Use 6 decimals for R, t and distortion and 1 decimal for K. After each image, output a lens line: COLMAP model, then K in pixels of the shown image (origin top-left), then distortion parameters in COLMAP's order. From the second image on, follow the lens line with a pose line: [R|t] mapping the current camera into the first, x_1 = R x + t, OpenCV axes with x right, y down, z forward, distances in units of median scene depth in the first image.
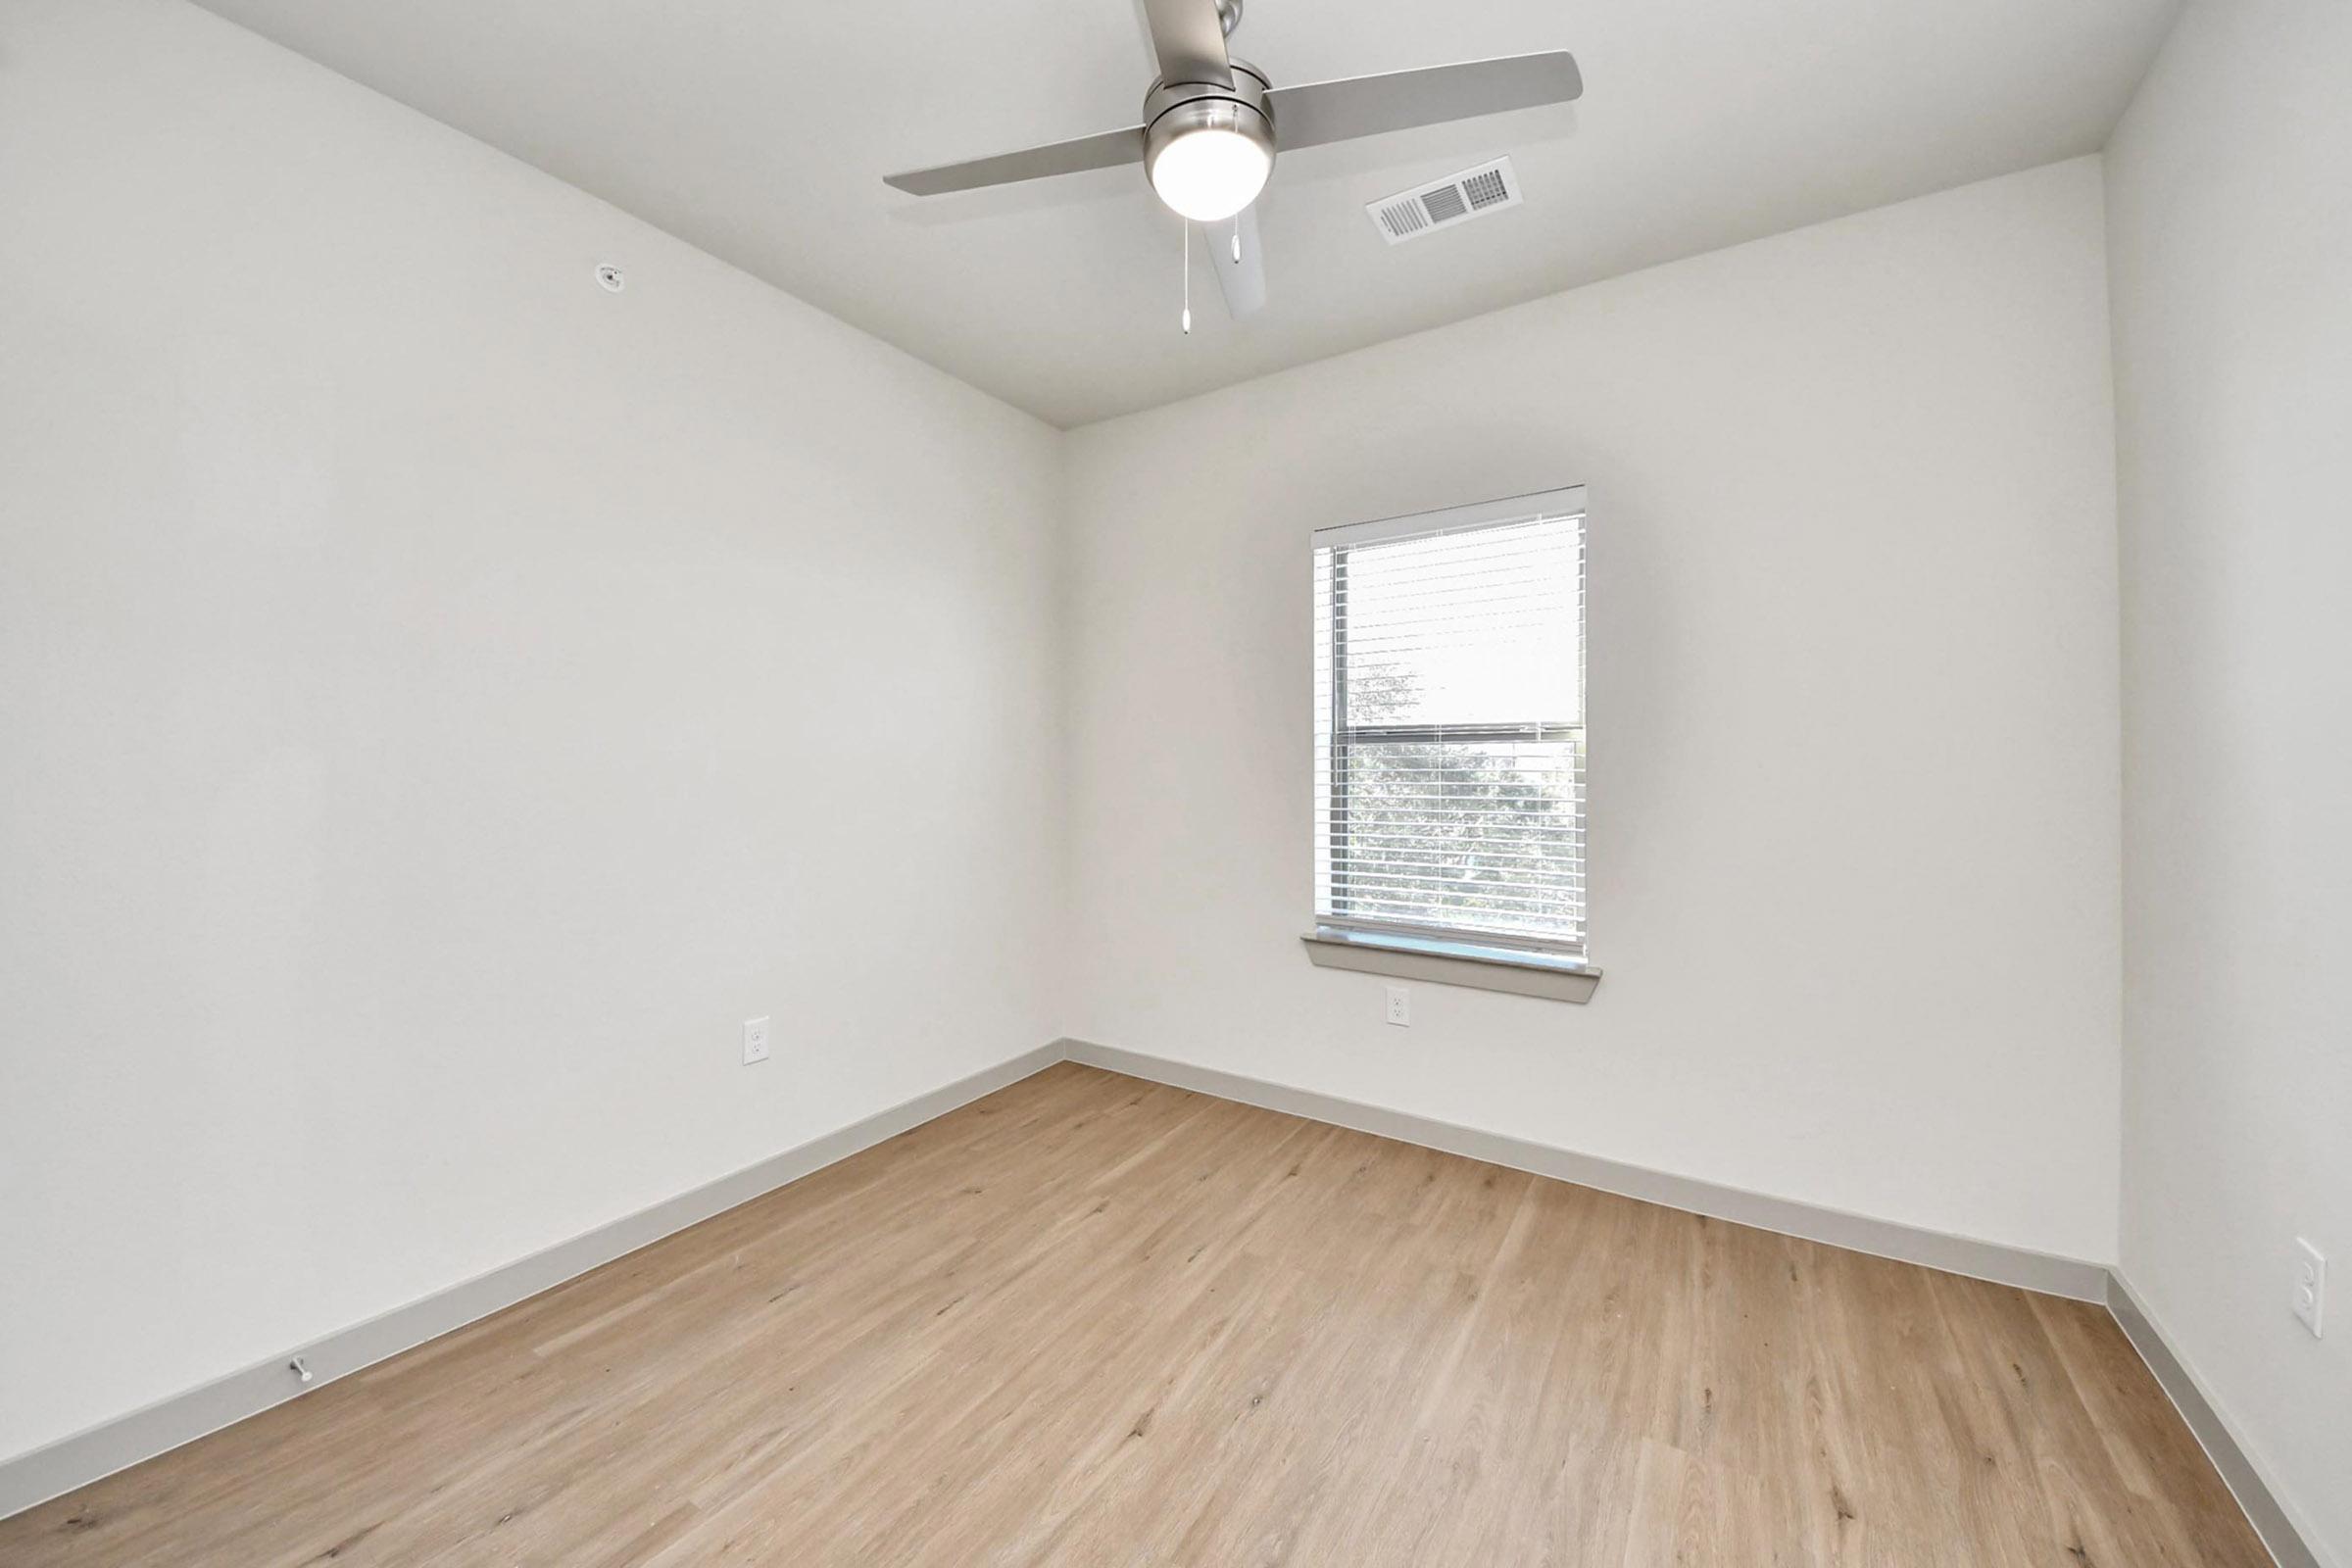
lens RADIAL K [[855.9, 0, 1180.1], [0, 855.9, 773.2], [0, 0, 1]] dist [0.011461, -0.010416]
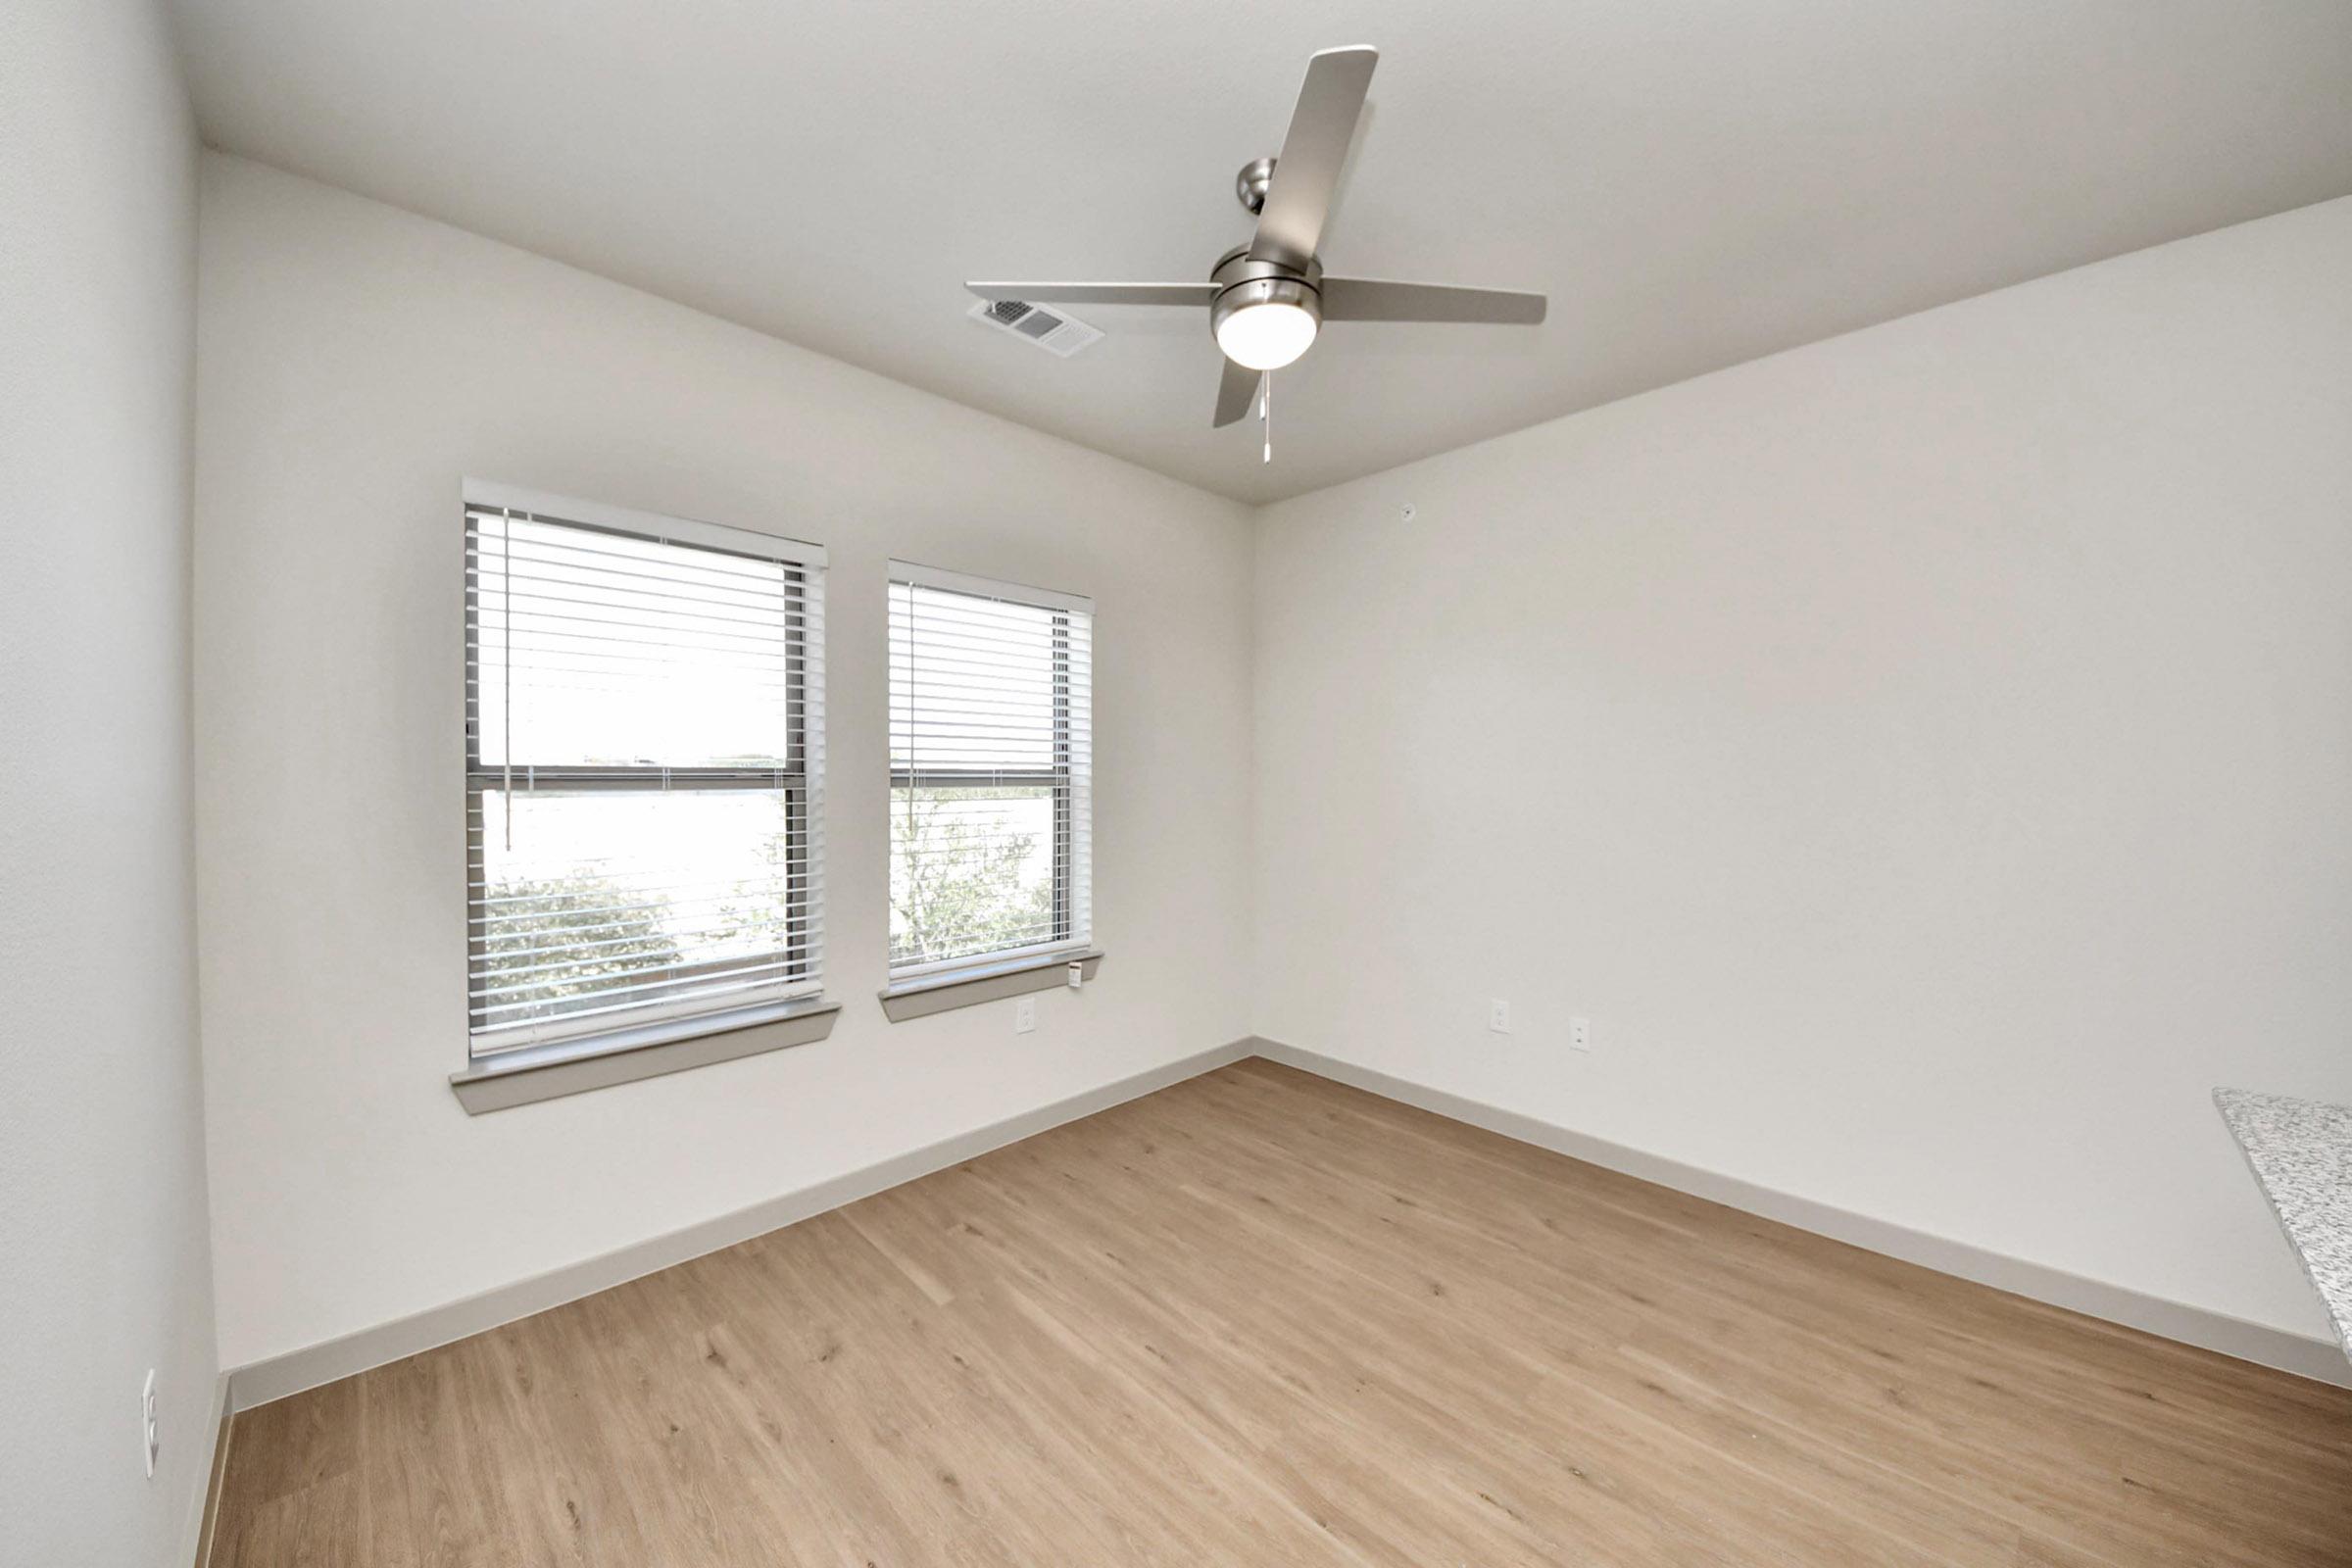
lens RADIAL K [[855.9, 0, 1178.7], [0, 855.9, 778.2], [0, 0, 1]] dist [0.011461, -0.010416]
pose [[0.215816, 0.000602, 0.976434, -0.702688], [0.013984, 0.999895, -0.003708, -0.034635], [-0.976334, 0.014455, 0.215785, 0.484919]]
